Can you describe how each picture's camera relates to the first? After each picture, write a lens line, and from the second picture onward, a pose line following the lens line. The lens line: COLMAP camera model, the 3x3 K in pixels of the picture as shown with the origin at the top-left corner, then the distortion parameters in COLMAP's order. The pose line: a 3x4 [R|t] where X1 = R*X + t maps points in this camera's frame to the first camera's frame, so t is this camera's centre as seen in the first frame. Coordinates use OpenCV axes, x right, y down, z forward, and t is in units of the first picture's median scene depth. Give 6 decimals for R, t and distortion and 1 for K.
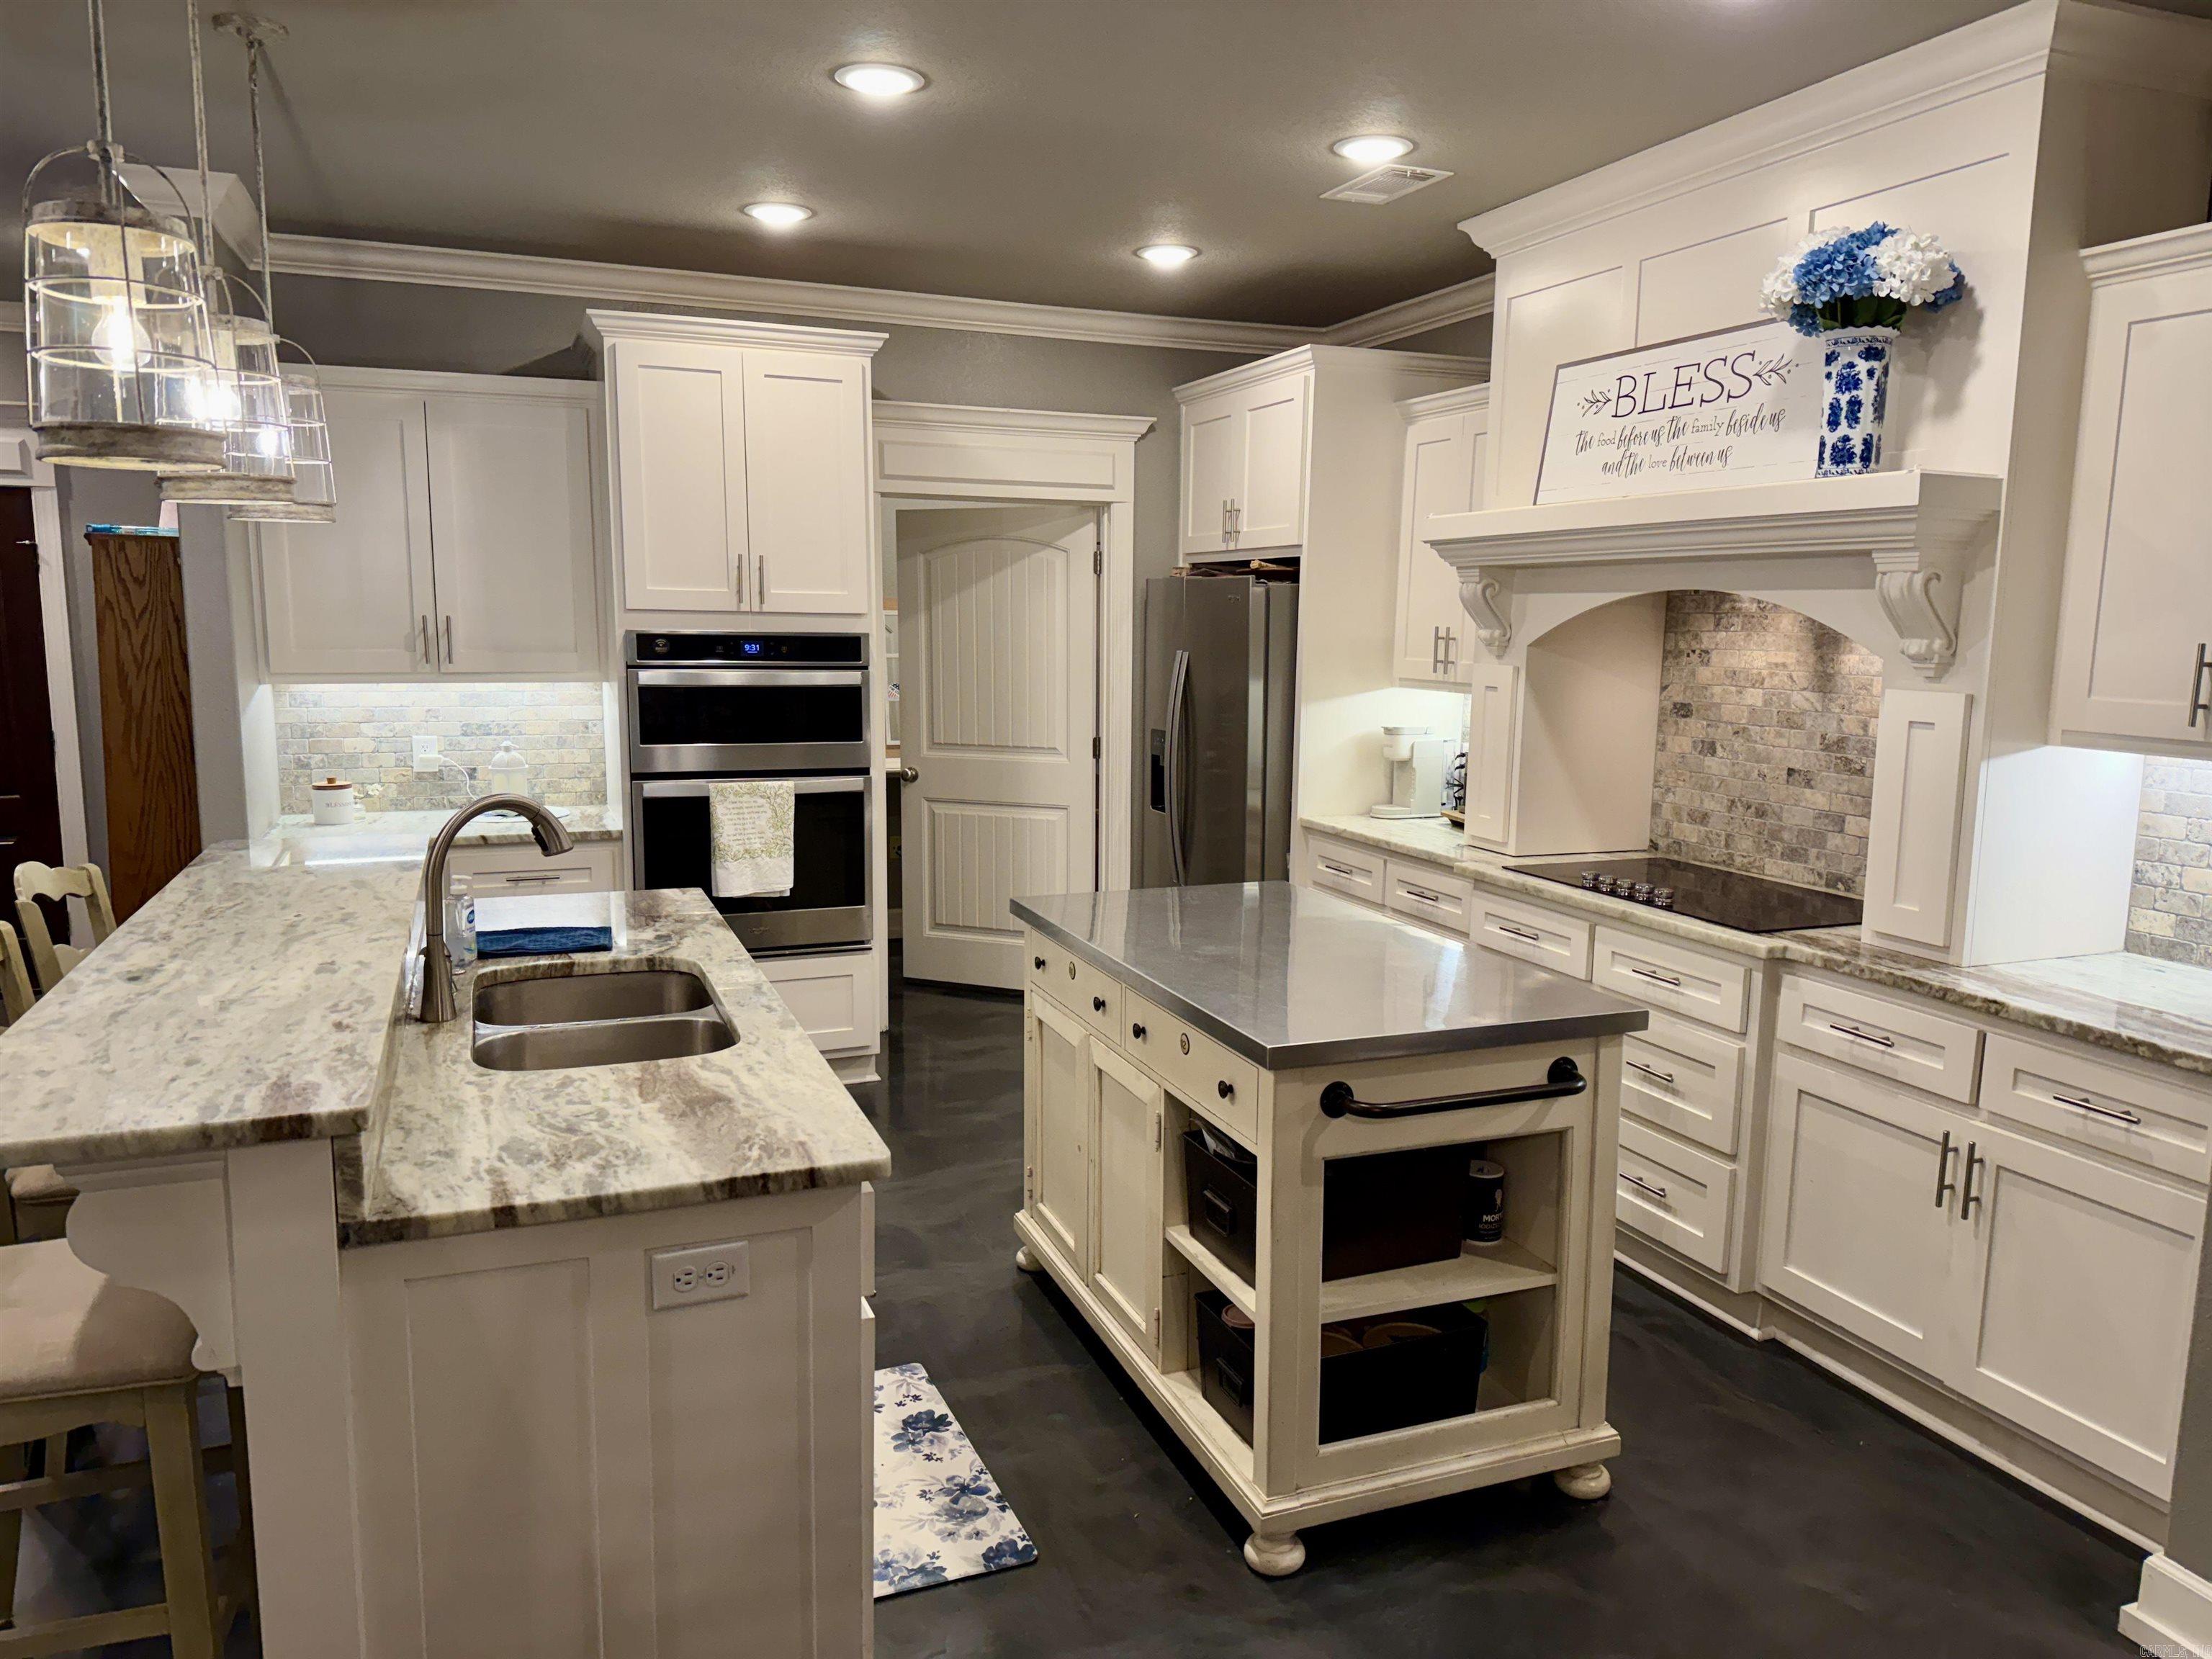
lens RADIAL K [[1531.0, 0, 1103.0], [0, 1531.0, 829.2], [0, 0, 1]] dist [-0.007018, 0.000447]
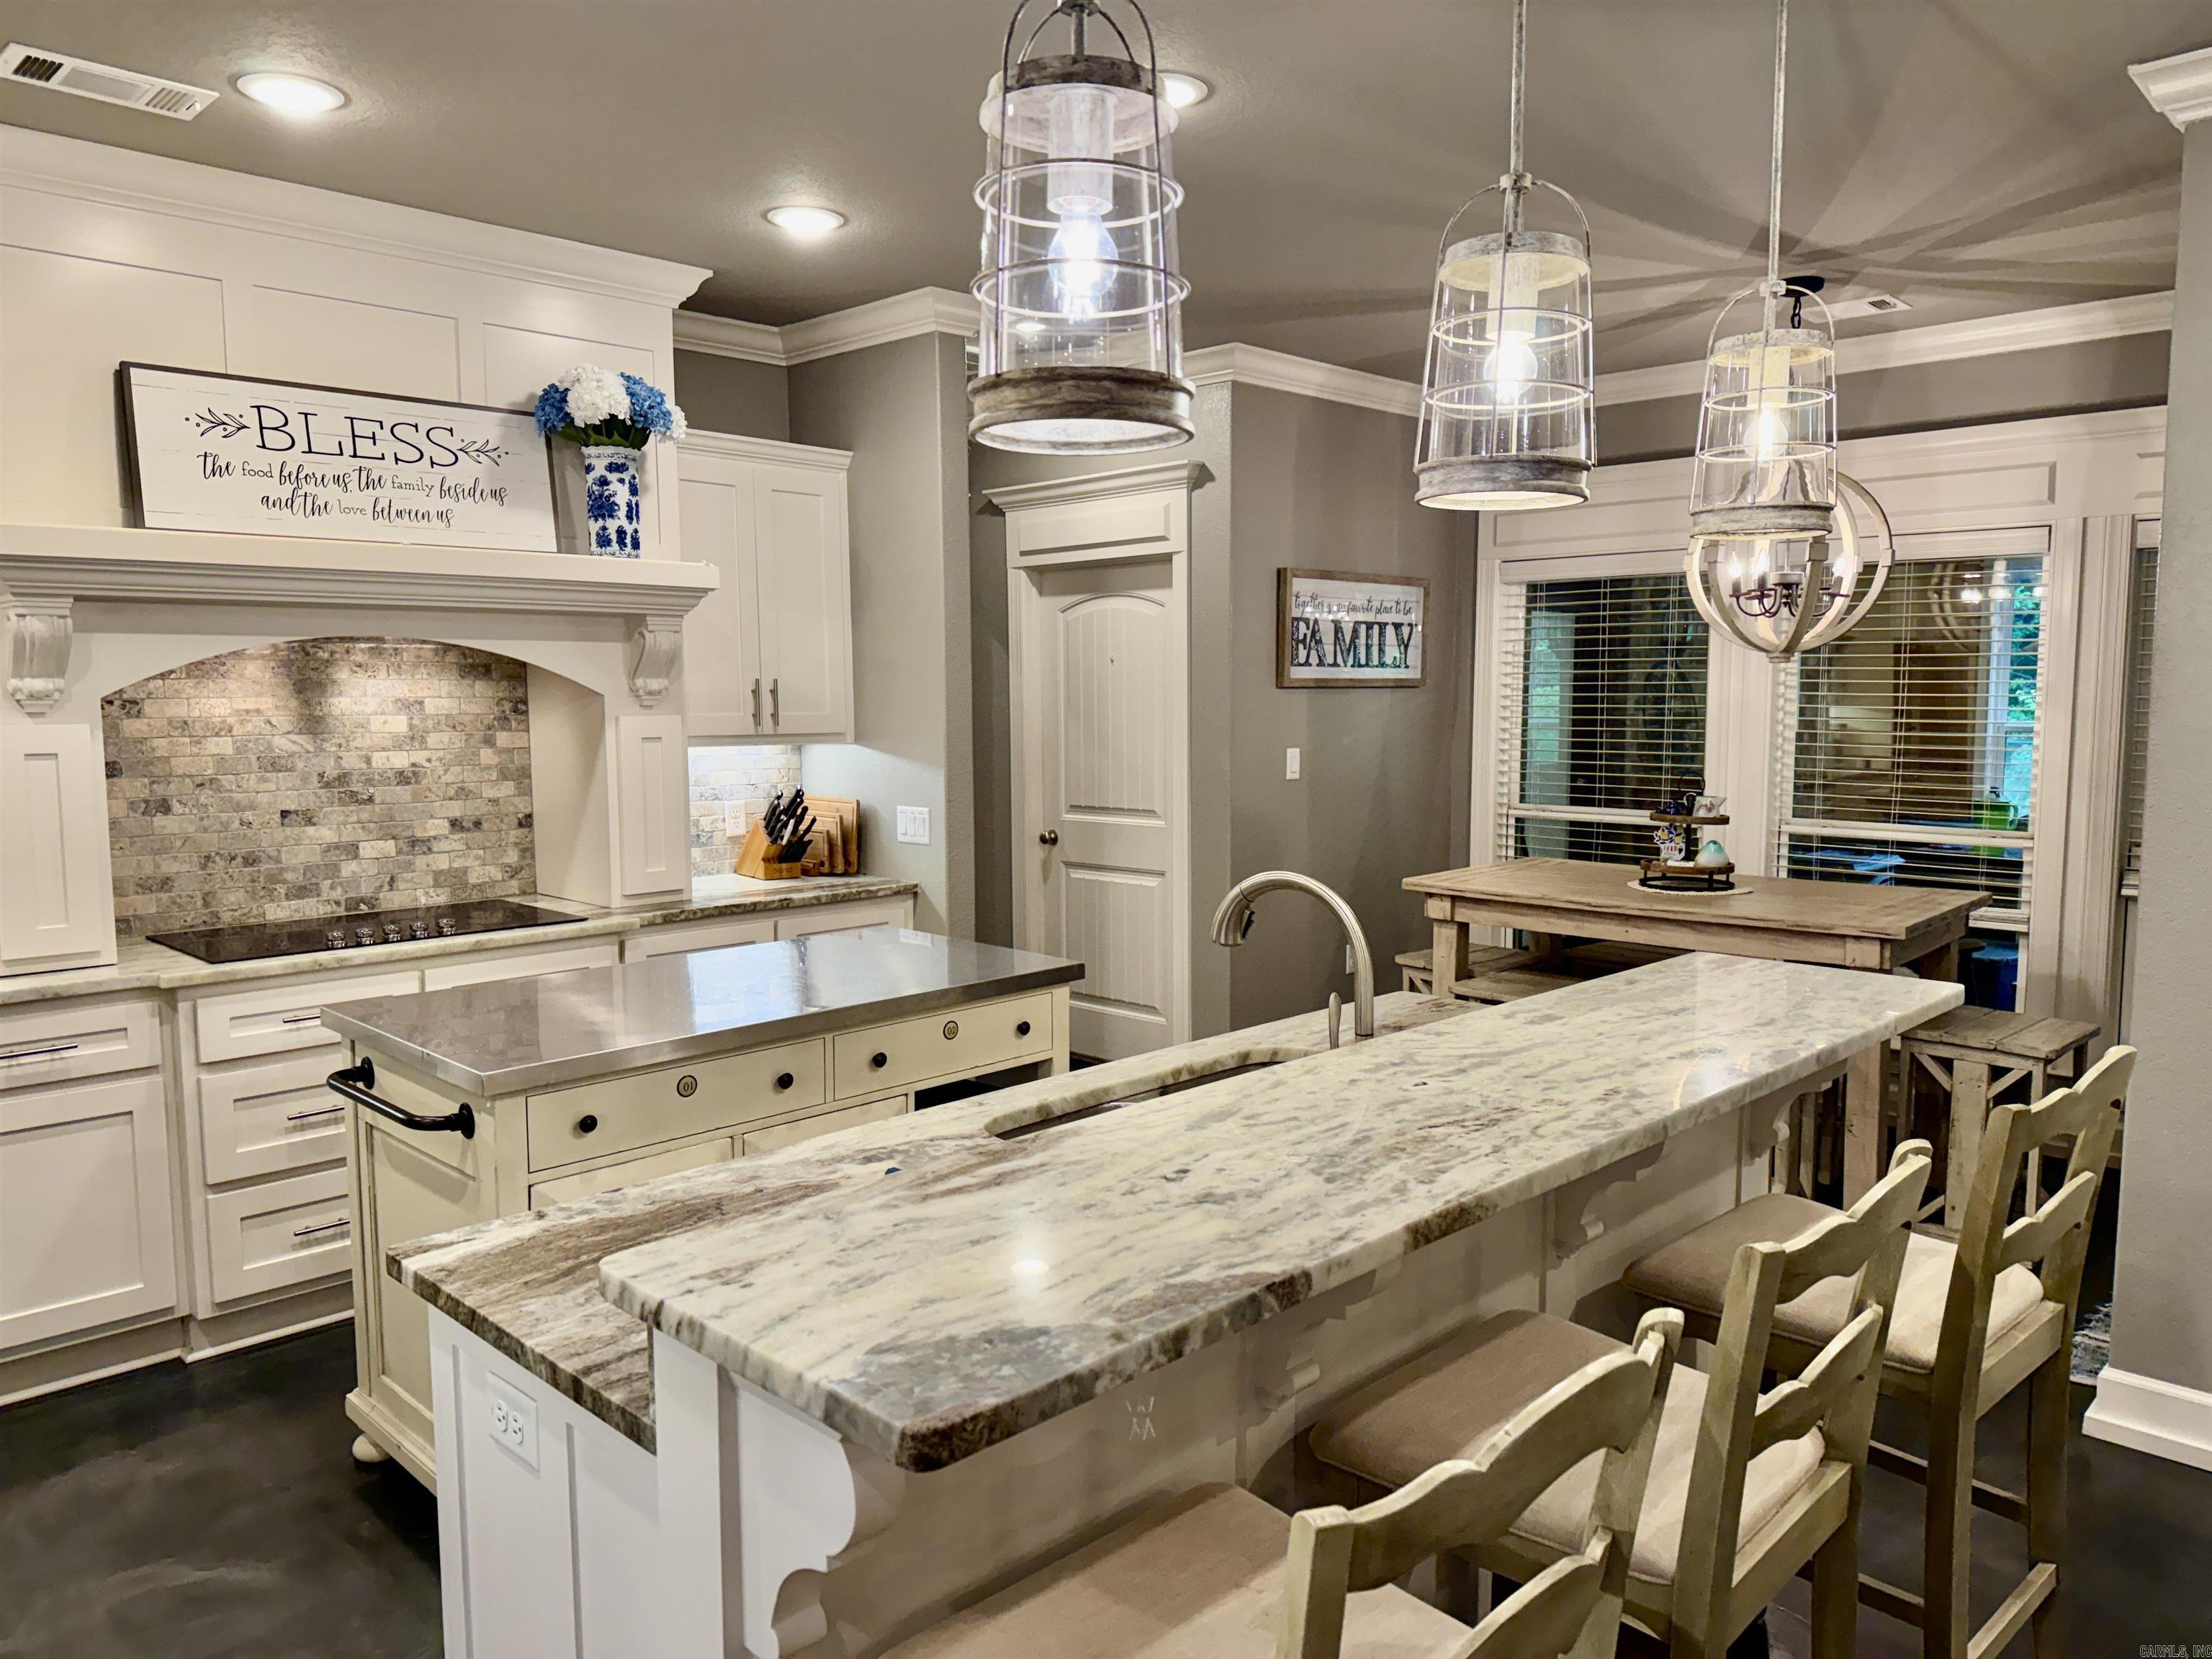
lens RADIAL K [[1531.0, 0, 1100.8], [0, 1531.0, 833.8], [0, 0, 1]] dist [-0.007018, 0.000447]
pose [[-0.393101, -0.099343, 0.914113, -0.719479], [0.129481, 0.978260, 0.161996, -0.122308], [-0.910333, 0.182041, -0.371692, 0.904684]]
